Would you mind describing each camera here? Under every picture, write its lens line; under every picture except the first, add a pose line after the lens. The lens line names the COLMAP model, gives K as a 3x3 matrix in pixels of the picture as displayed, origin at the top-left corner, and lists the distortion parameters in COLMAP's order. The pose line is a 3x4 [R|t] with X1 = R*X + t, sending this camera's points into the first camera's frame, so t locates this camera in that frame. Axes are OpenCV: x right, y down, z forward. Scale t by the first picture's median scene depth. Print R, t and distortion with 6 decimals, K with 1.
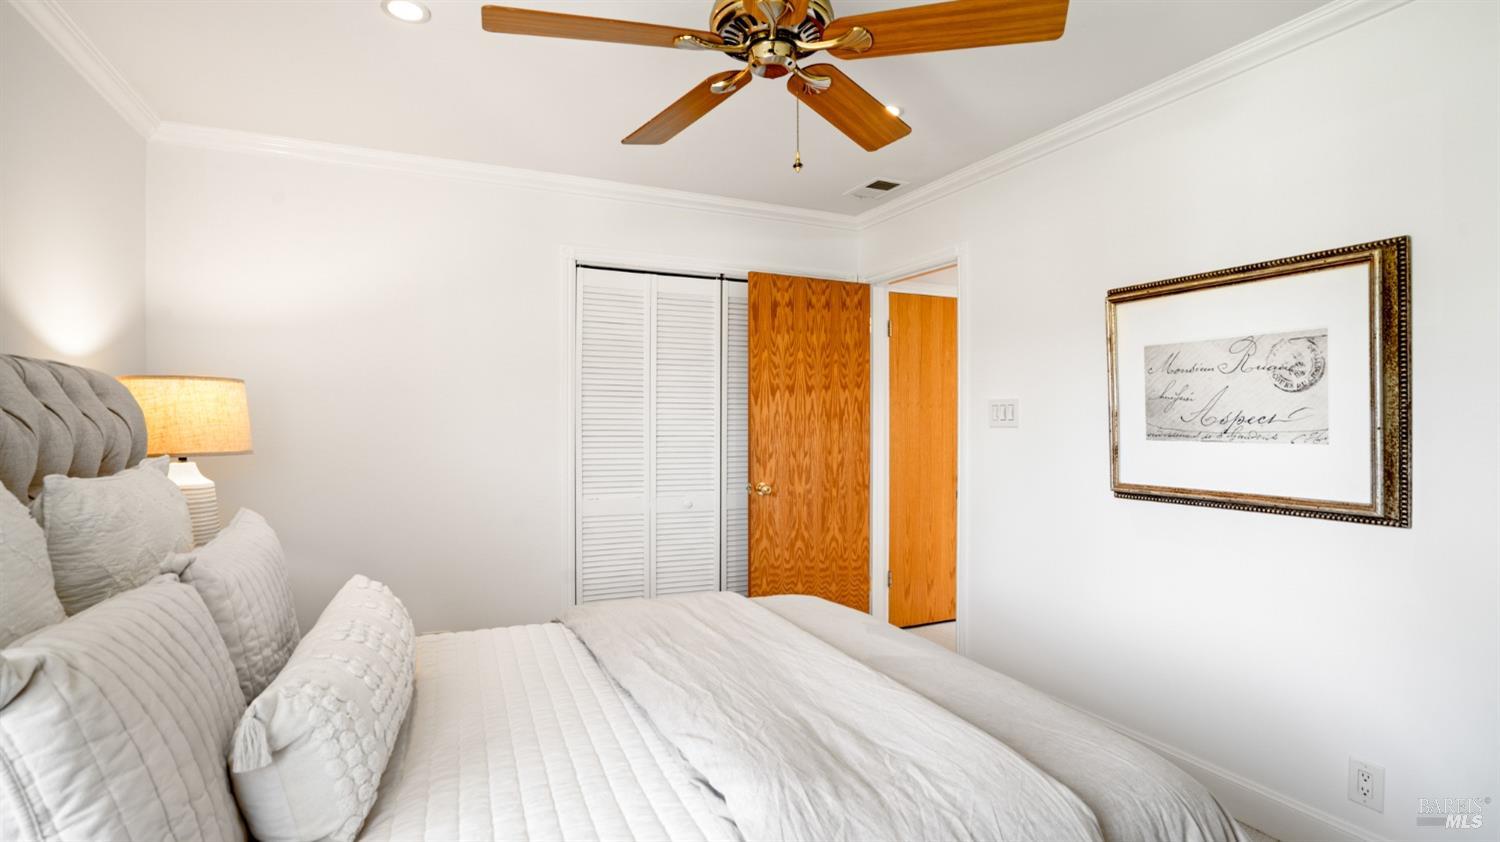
lens RADIAL K [[727.9, 0, 750.0], [0, 727.9, 421.0], [0, 0, 1]] dist [0.001958, 0.000596]
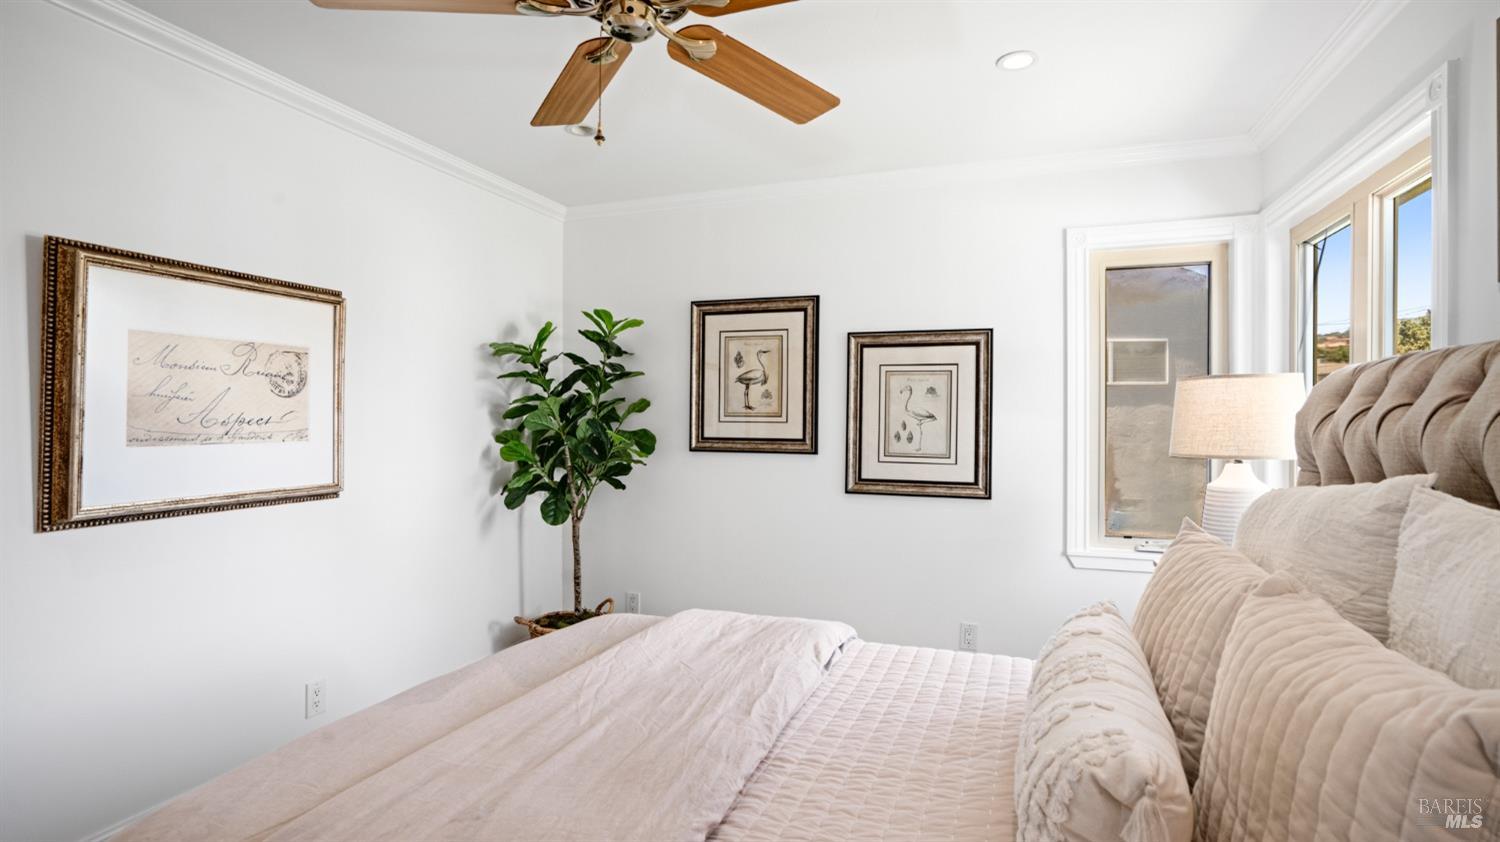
lens RADIAL K [[727.9, 0, 750.0], [0, 727.9, 421.0], [0, 0, 1]] dist [0.001958, 0.000596]
pose [[-0.703107, -0.001290, 0.711083, -0.571351], [-0.000104, 0.999999, 0.001711, -0.003897], [-0.711084, 0.001129, -0.703106, 1.219134]]
